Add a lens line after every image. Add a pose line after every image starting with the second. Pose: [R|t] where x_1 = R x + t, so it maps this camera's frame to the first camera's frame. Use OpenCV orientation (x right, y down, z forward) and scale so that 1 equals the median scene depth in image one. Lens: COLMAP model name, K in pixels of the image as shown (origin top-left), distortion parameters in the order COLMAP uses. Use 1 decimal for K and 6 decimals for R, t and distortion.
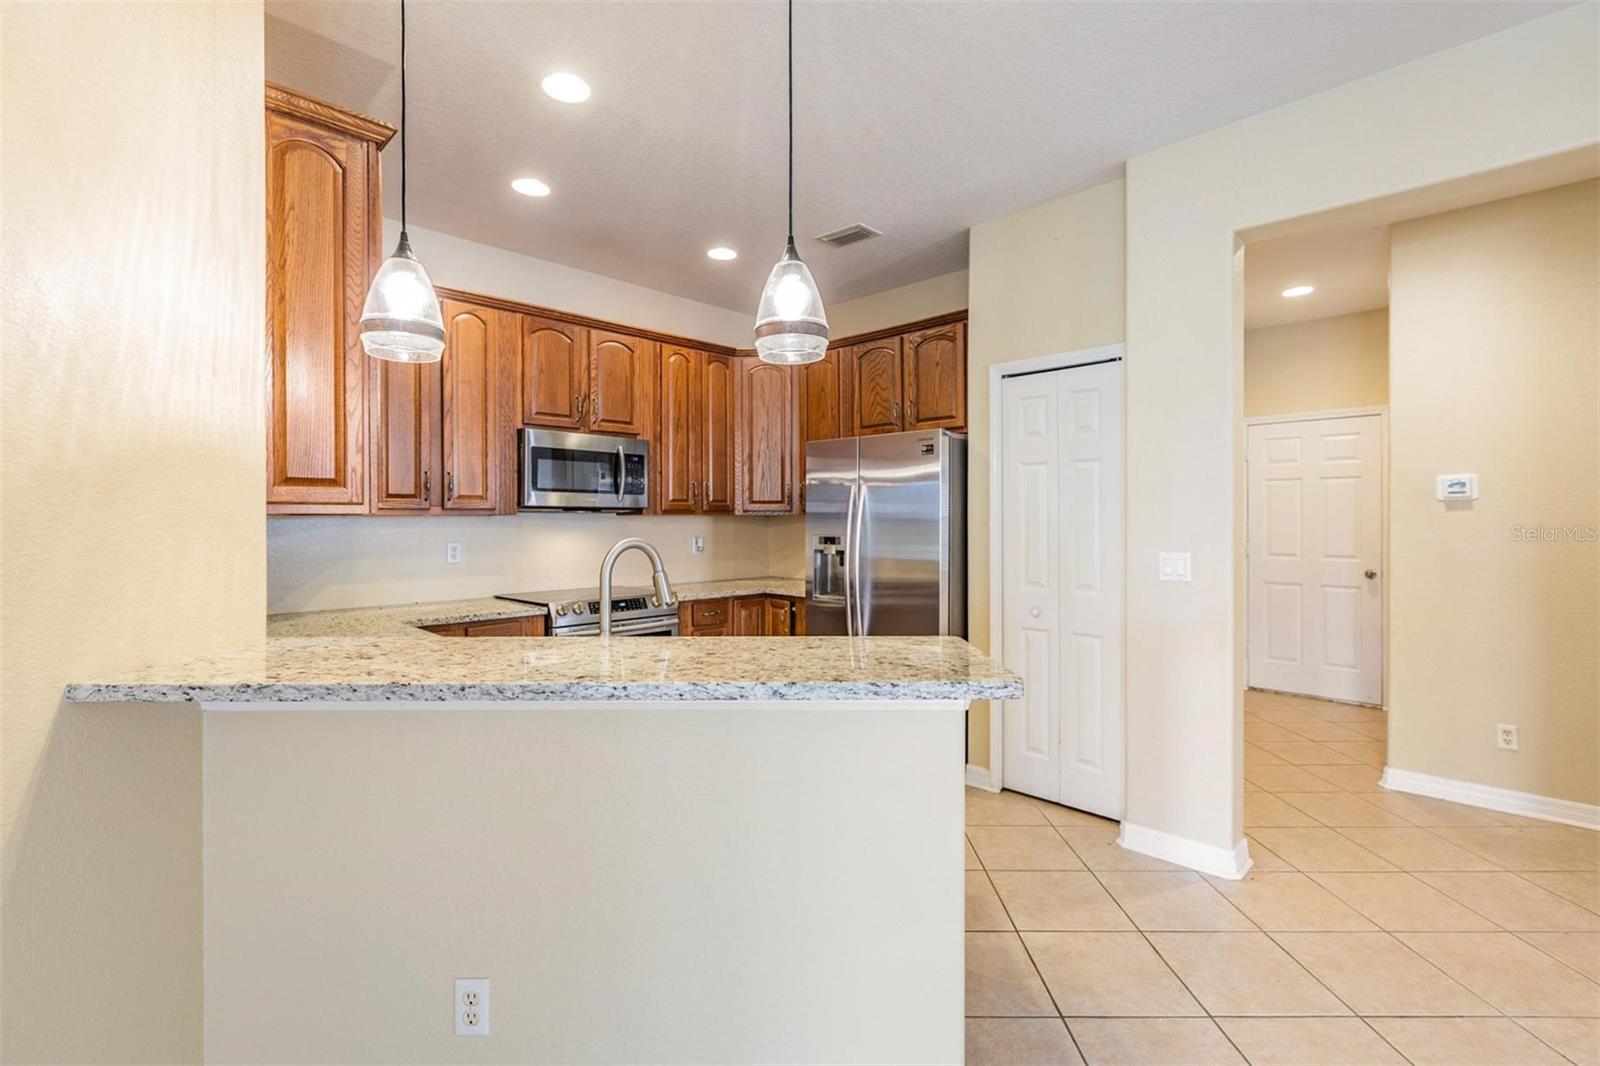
lens RADIAL K [[720.2, 0, 800.3], [0, 720.2, 520.3], [0, 0, 1]] dist [0.000541, 0.000735]
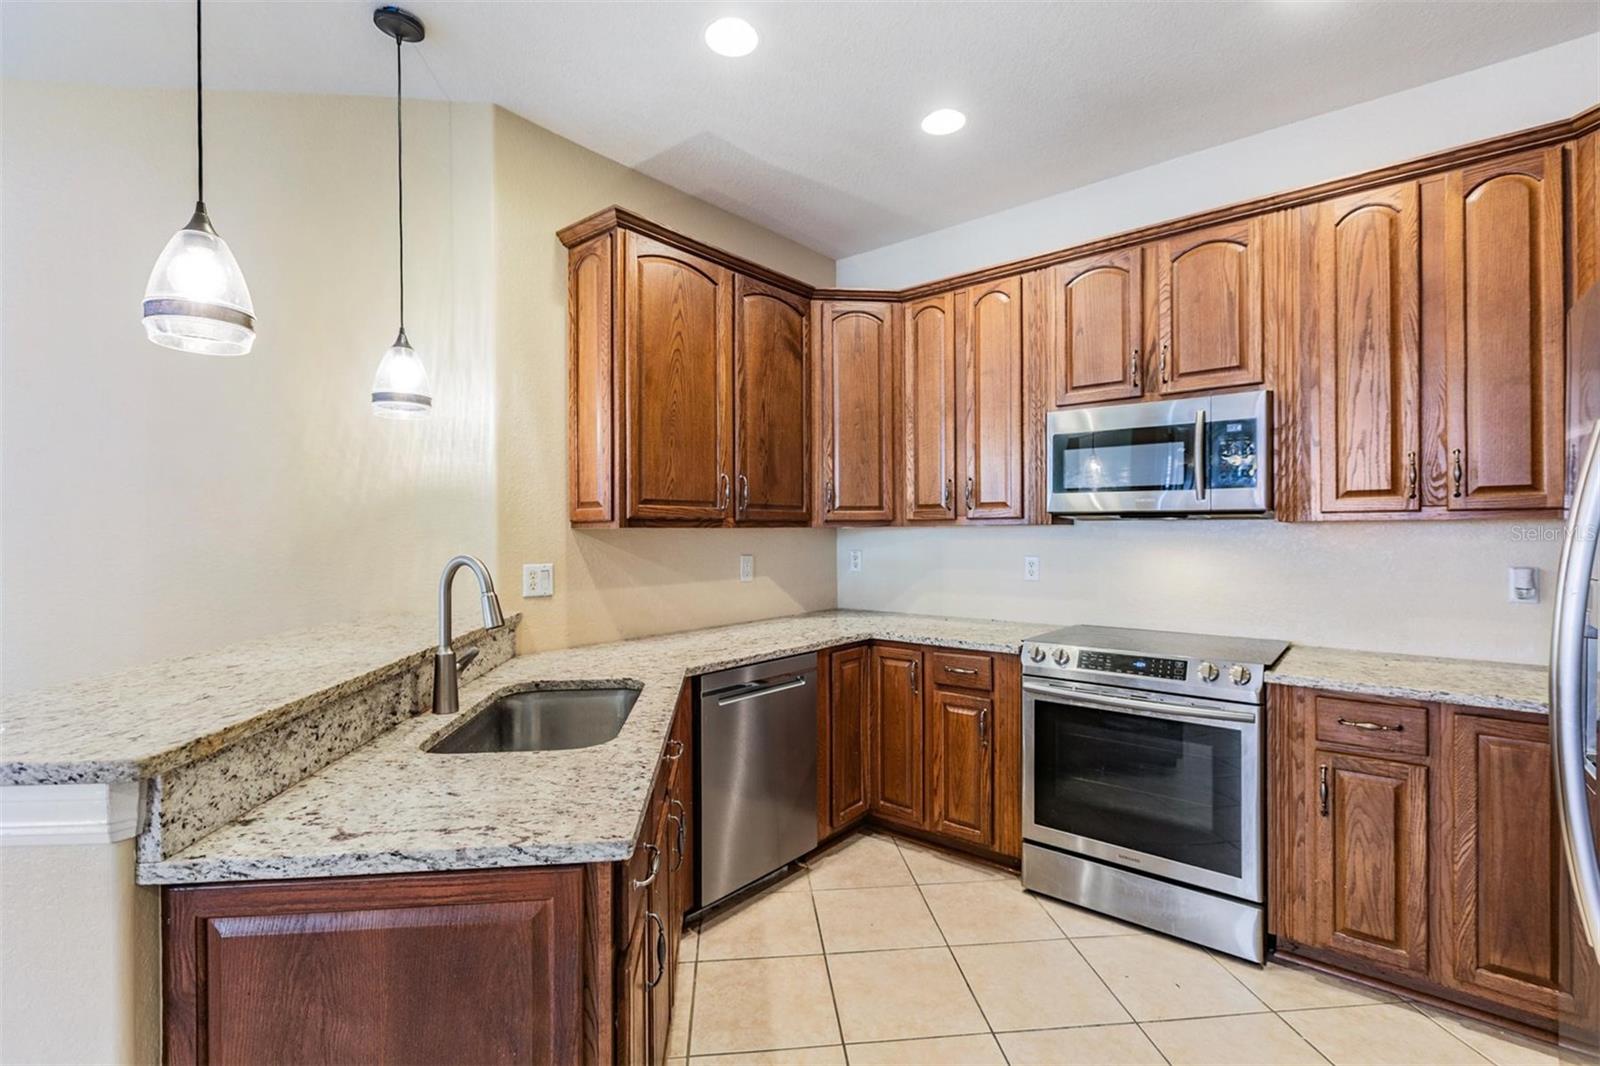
lens RADIAL K [[720.2, 0, 805.4], [0, 720.2, 530.5], [0, 0, 1]] dist [0.000541, 0.000735]
pose [[0.092208, 0.001722, -0.995738, 0.326294], [0.003780, 0.999991, 0.002079, -0.003232], [0.995733, -0.003955, 0.092201, 0.592527]]
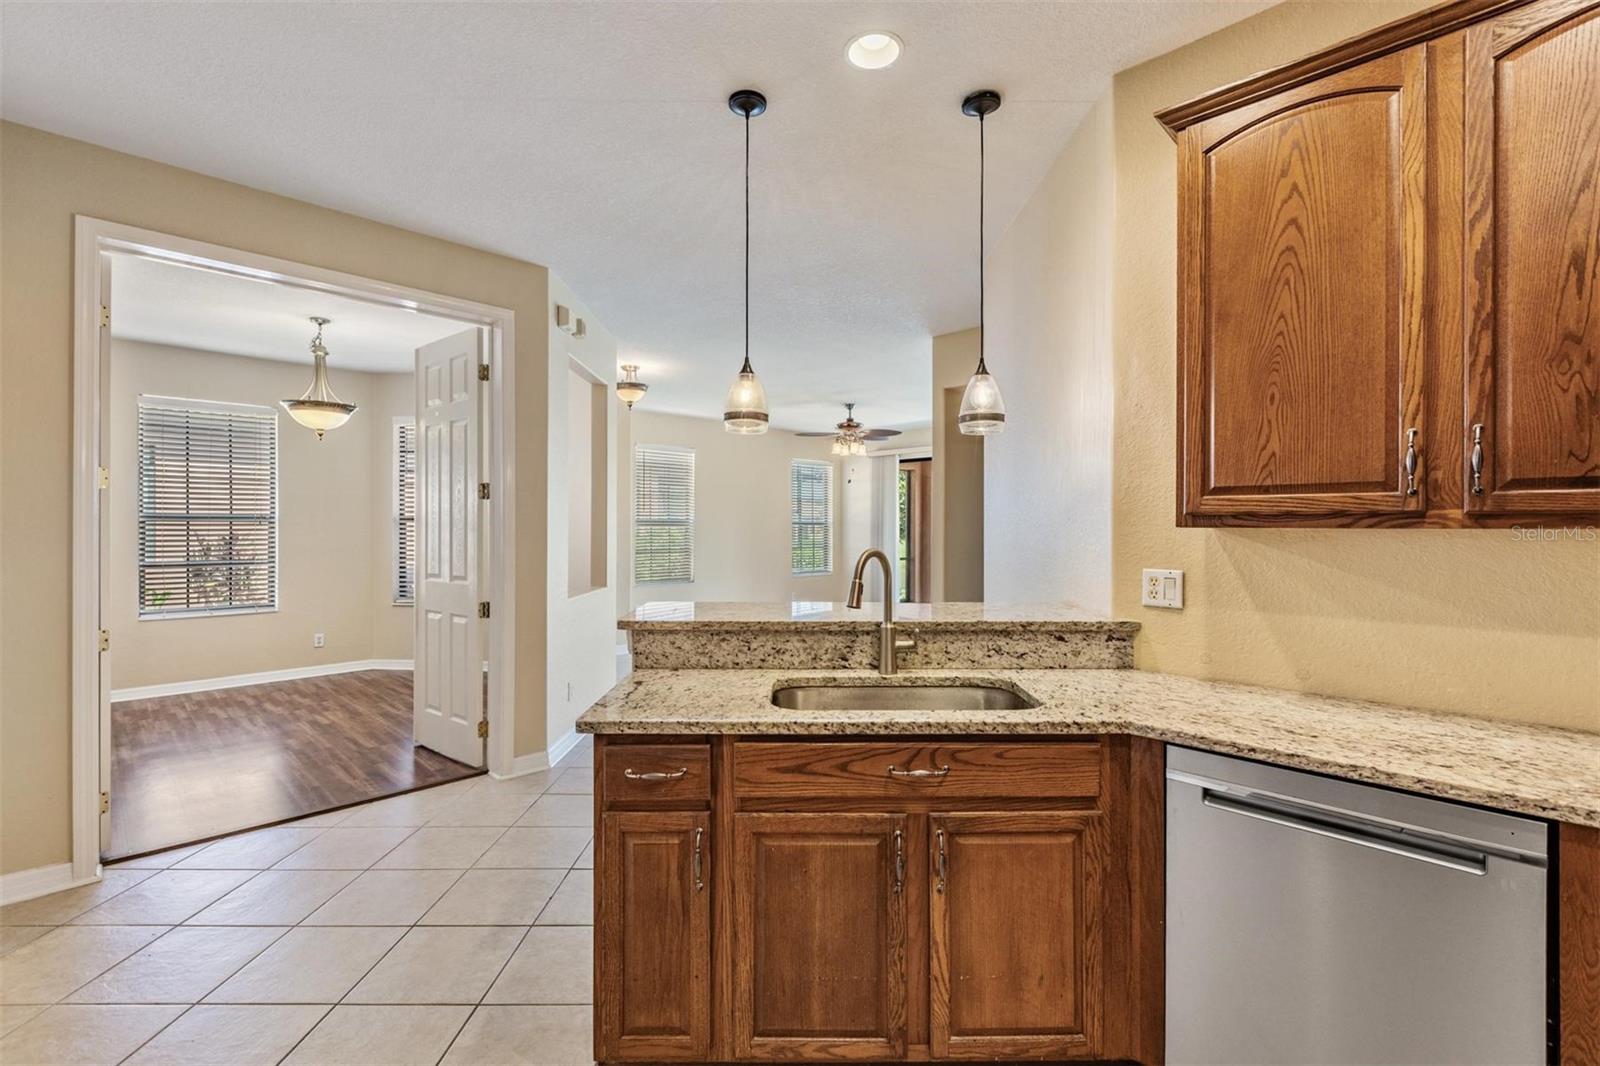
lens RADIAL K [[720.2, 0, 801.0], [0, 720.2, 520.4], [0, 0, 1]] dist [0.000541, 0.000735]
pose [[-0.999859, 0.000207, 0.016765, -0.059189], [0.000107, 0.999982, -0.005963, -0.006857], [-0.016766, -0.005961, -0.999842, 0.956877]]
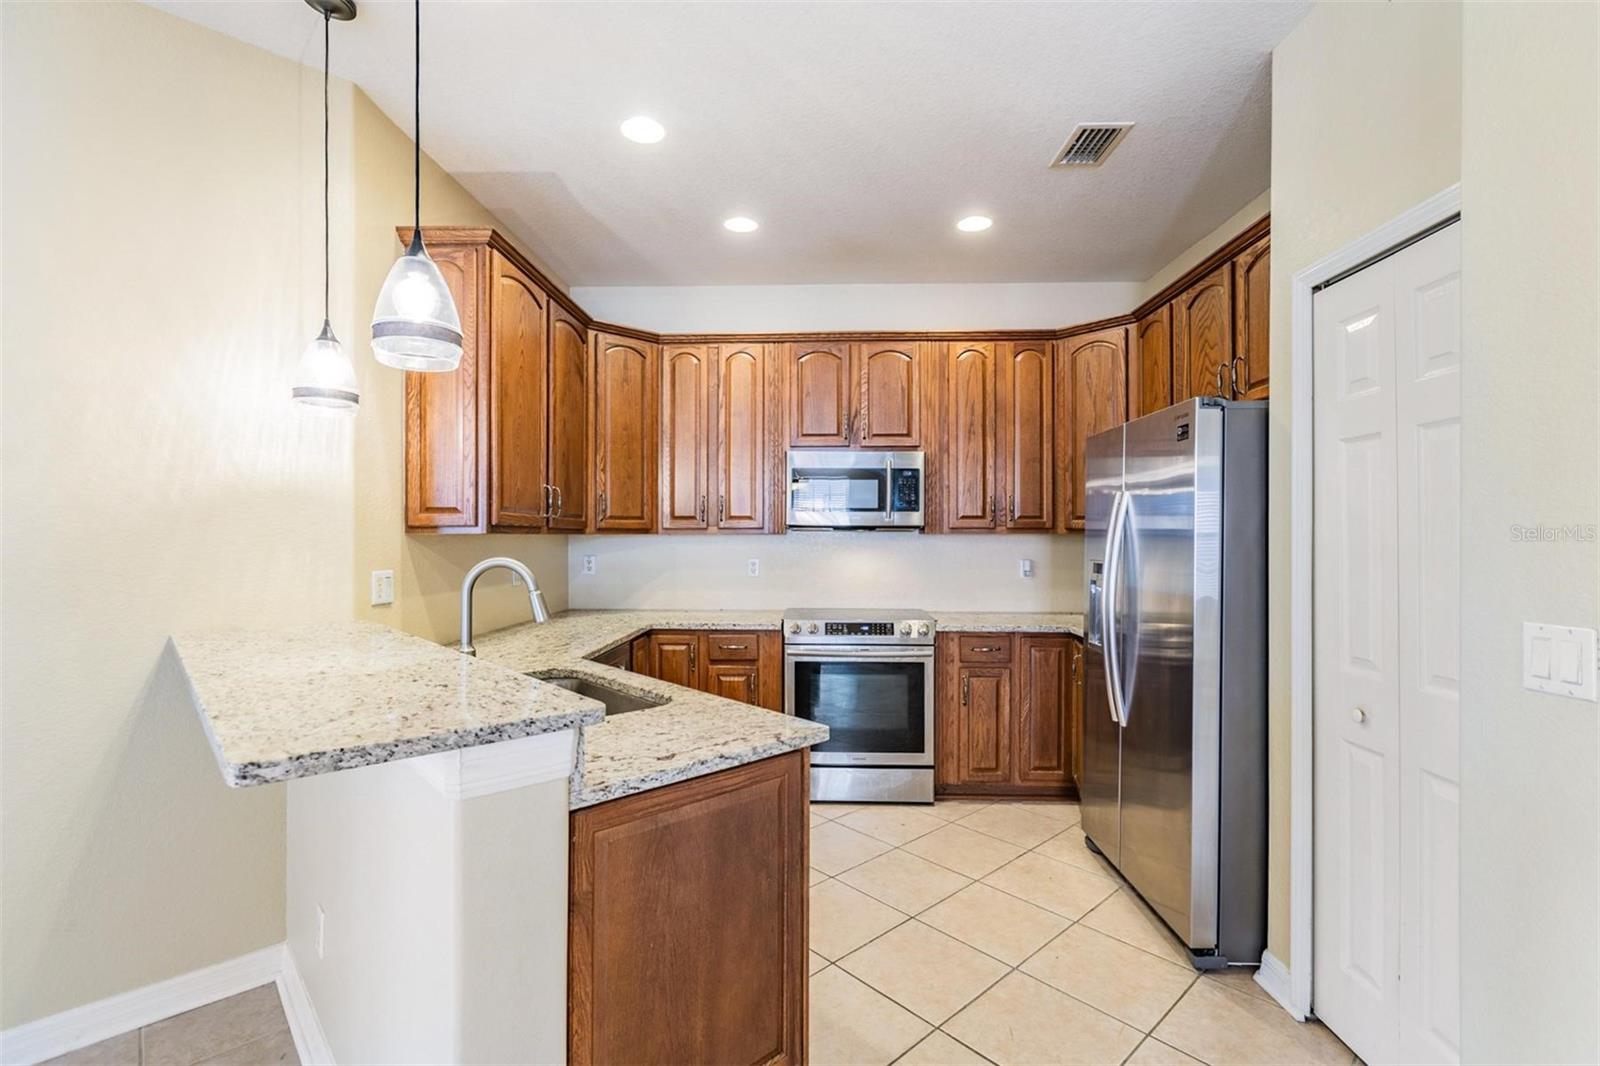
lens RADIAL K [[720.2, 0, 801.1], [0, 720.2, 535.6], [0, 0, 1]] dist [0.000541, 0.000735]
pose [[0.677723, 0.002170, -0.735314, 0.359791], [-0.004149, 0.999991, -0.000873, -0.003496], [0.735306, 0.003642, 0.677726, 0.268933]]
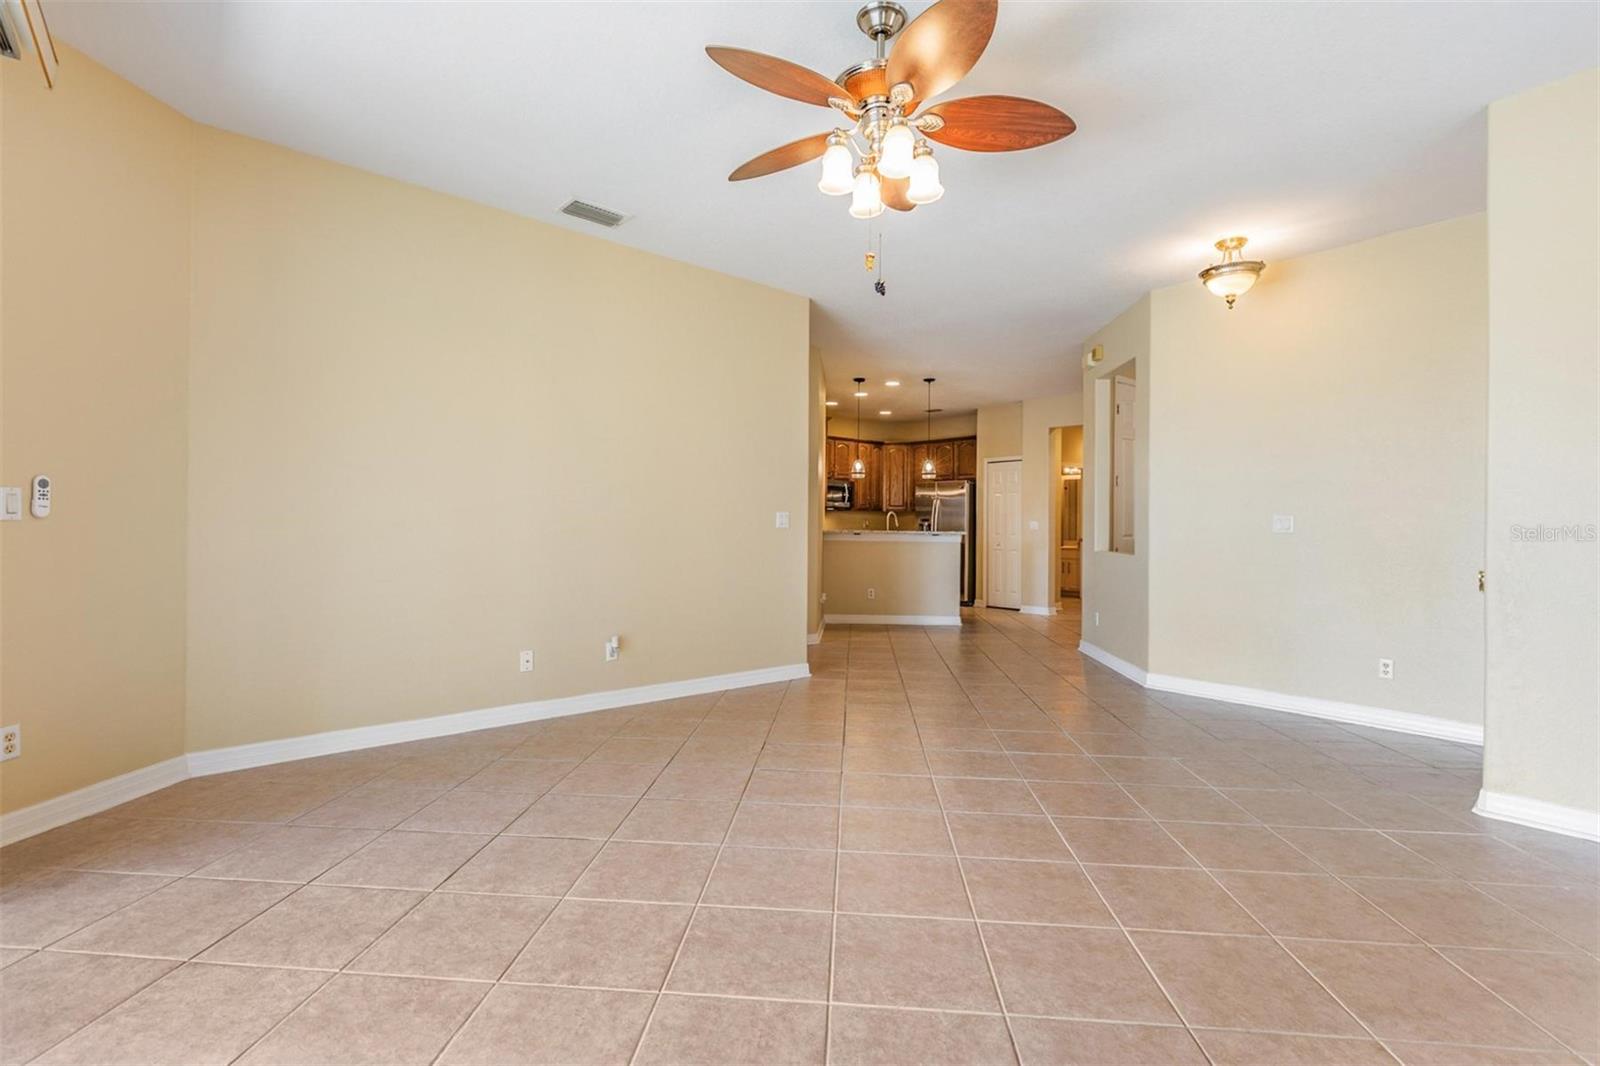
lens RADIAL K [[720.2, 0, 803.7], [0, 720.2, 539.2], [0, 0, 1]] dist [0.000541, 0.000735]
pose [[0.995486, -0.004682, -0.094797, -0.150411], [0.004413, 0.999986, -0.003049, 0.103297], [0.094810, 0.002617, 0.995492, -1.599103]]
